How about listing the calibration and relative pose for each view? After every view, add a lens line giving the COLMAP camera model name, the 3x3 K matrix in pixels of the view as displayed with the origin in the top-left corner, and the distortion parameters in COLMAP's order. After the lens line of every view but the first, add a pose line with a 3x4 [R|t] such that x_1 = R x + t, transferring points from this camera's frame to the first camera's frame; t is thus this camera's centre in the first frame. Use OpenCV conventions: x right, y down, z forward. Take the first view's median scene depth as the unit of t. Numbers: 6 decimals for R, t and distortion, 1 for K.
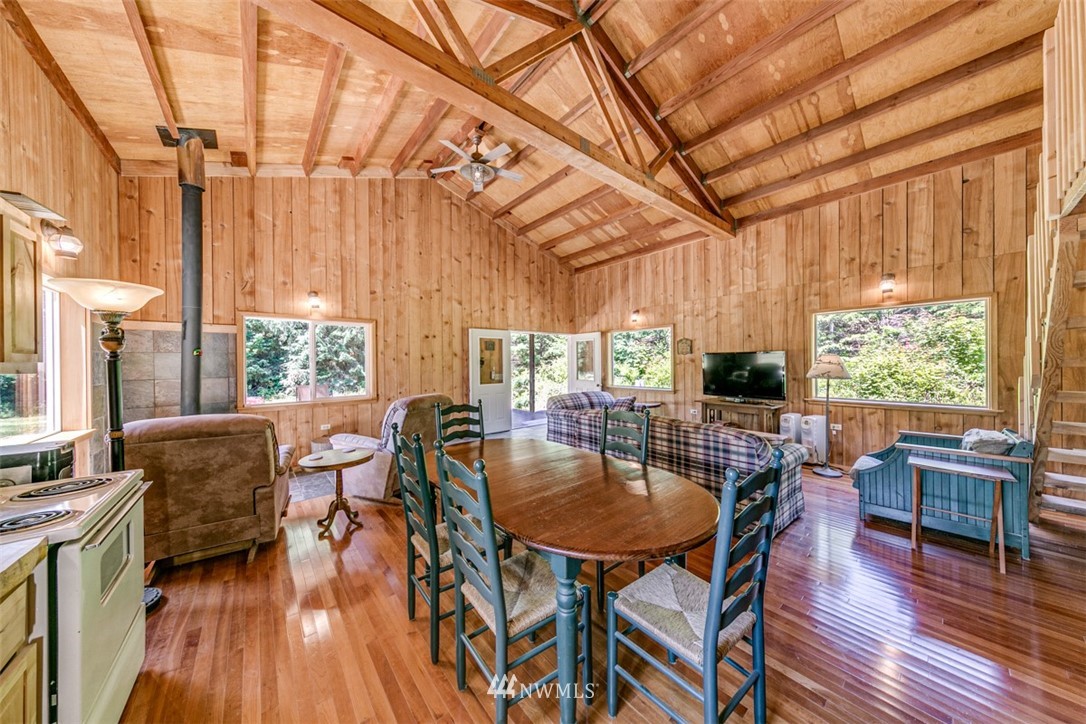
lens RADIAL K [[342.5, 0, 552.2], [0, 342.5, 363.0], [0, 0, 1]] dist [0.006066, -0.000129]
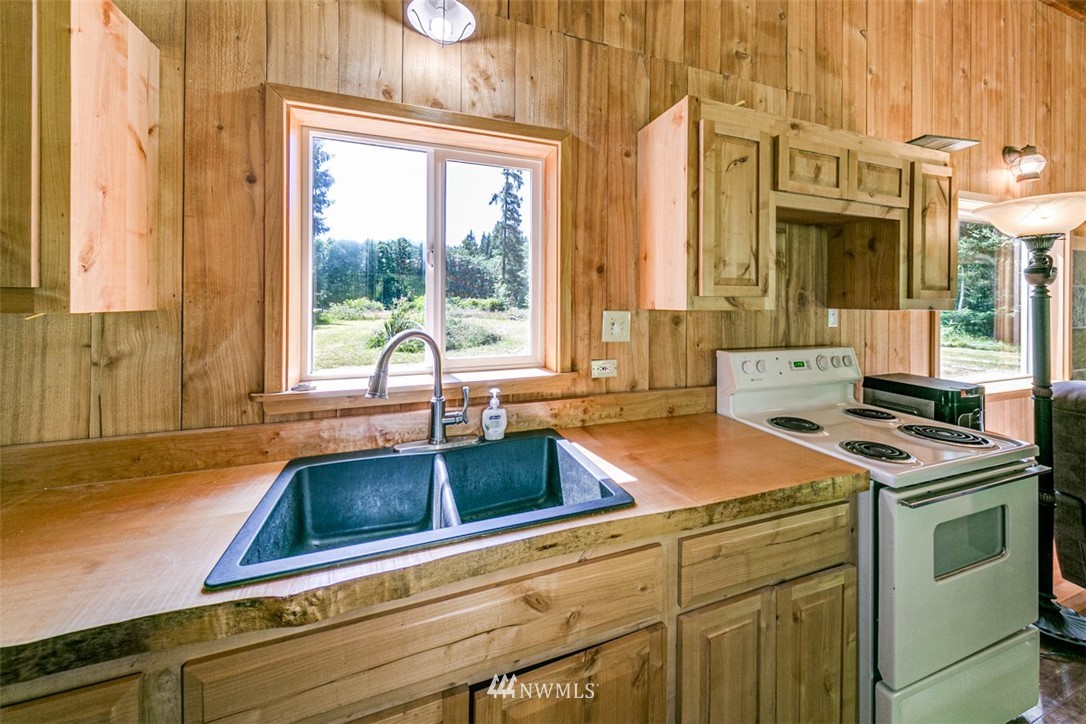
lens RADIAL K [[386.6, 0, 541.6], [0, 386.6, 298.7], [0, 0, 1]] dist [0.002173, 0.000144]
pose [[-0.365560, 0.006638, -0.930764, -0.011838], [-0.007519, 0.999921, 0.010084, -0.001758], [0.930757, 0.010685, -0.365481, 0.107321]]
